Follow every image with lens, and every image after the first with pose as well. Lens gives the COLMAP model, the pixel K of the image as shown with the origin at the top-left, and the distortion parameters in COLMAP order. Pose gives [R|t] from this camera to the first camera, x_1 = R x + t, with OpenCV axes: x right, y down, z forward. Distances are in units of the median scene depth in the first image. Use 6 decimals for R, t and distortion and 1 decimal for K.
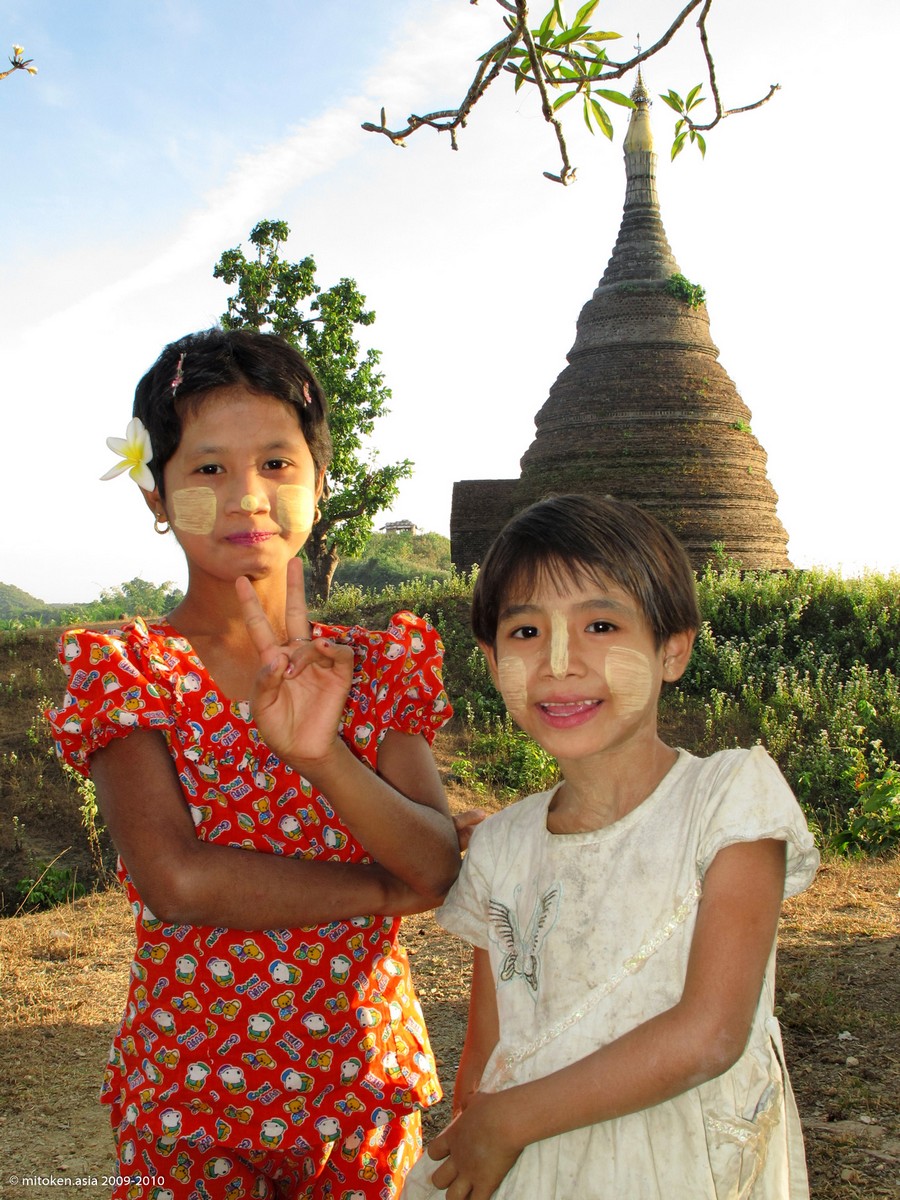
lens RADIAL K [[1431.2, 0, 450.0], [0, 1431.2, 600.0], [0, 0, 1]] dist [-0.103022, 0.009513]
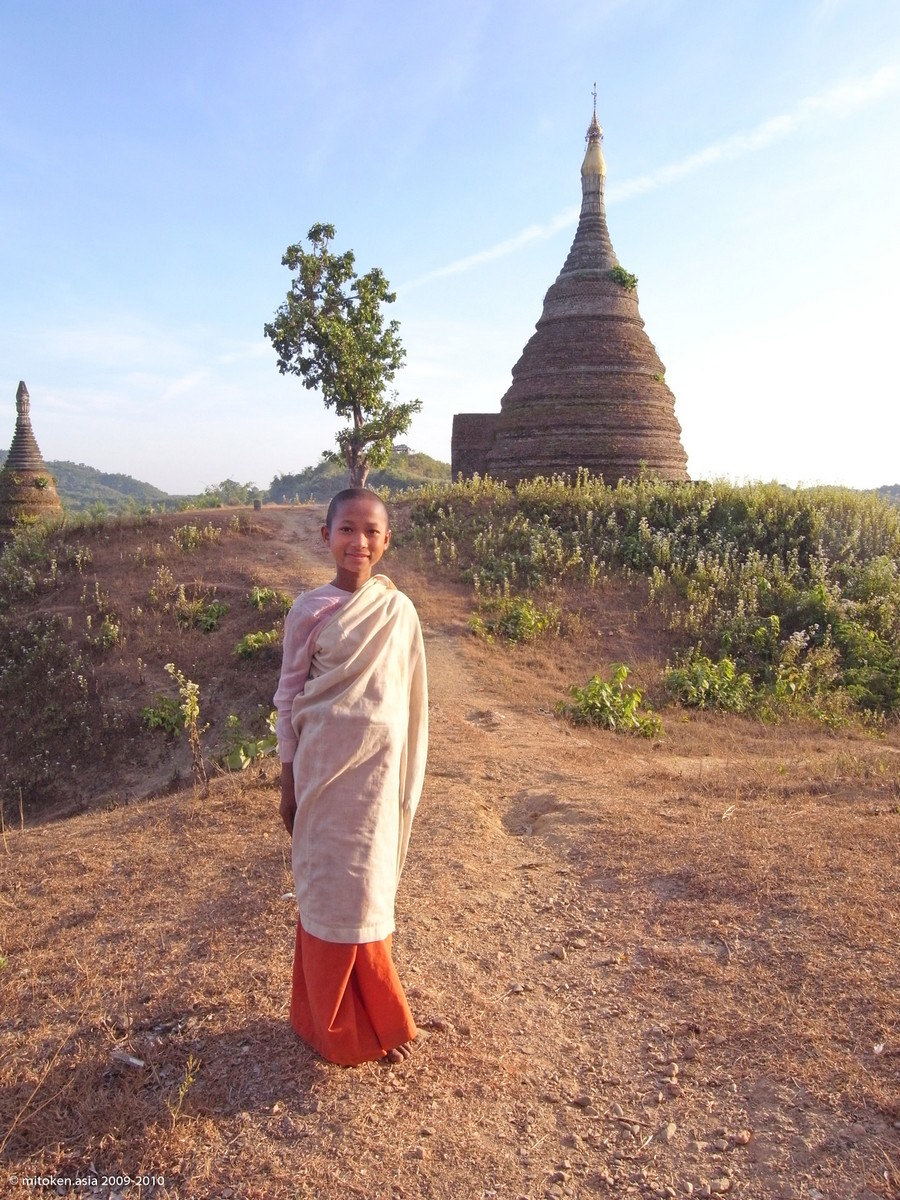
lens RADIAL K [[891.5, 0, 450.0], [0, 891.5, 600.0], [0, 0, 1]] dist [-0.027396, -0.005970]
pose [[0.999507, 0.013540, 0.028332, -0.025365], [-0.016701, 0.993283, 0.114498, -0.000678], [-0.026592, -0.114915, 0.993019, 0.106428]]
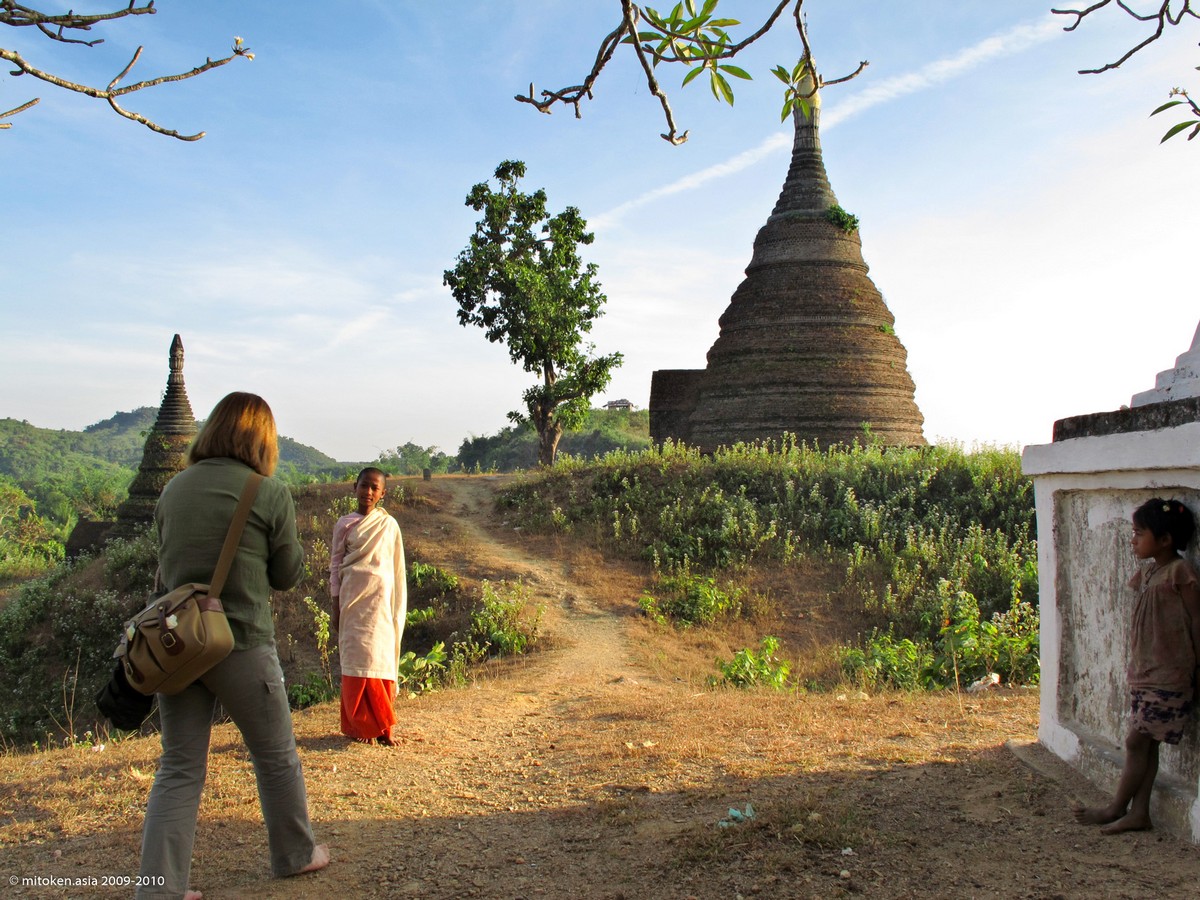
lens RADIAL K [[1150.9, 0, 600.0], [0, 1150.9, 450.0], [0, 0, 1]] dist [-0.128139, 0.005107]
pose [[0.998440, 0.014368, -0.053947, 0.012410], [-0.014979, 0.999828, -0.010937, -0.002545], [0.053780, 0.011728, 0.998484, 0.001284]]
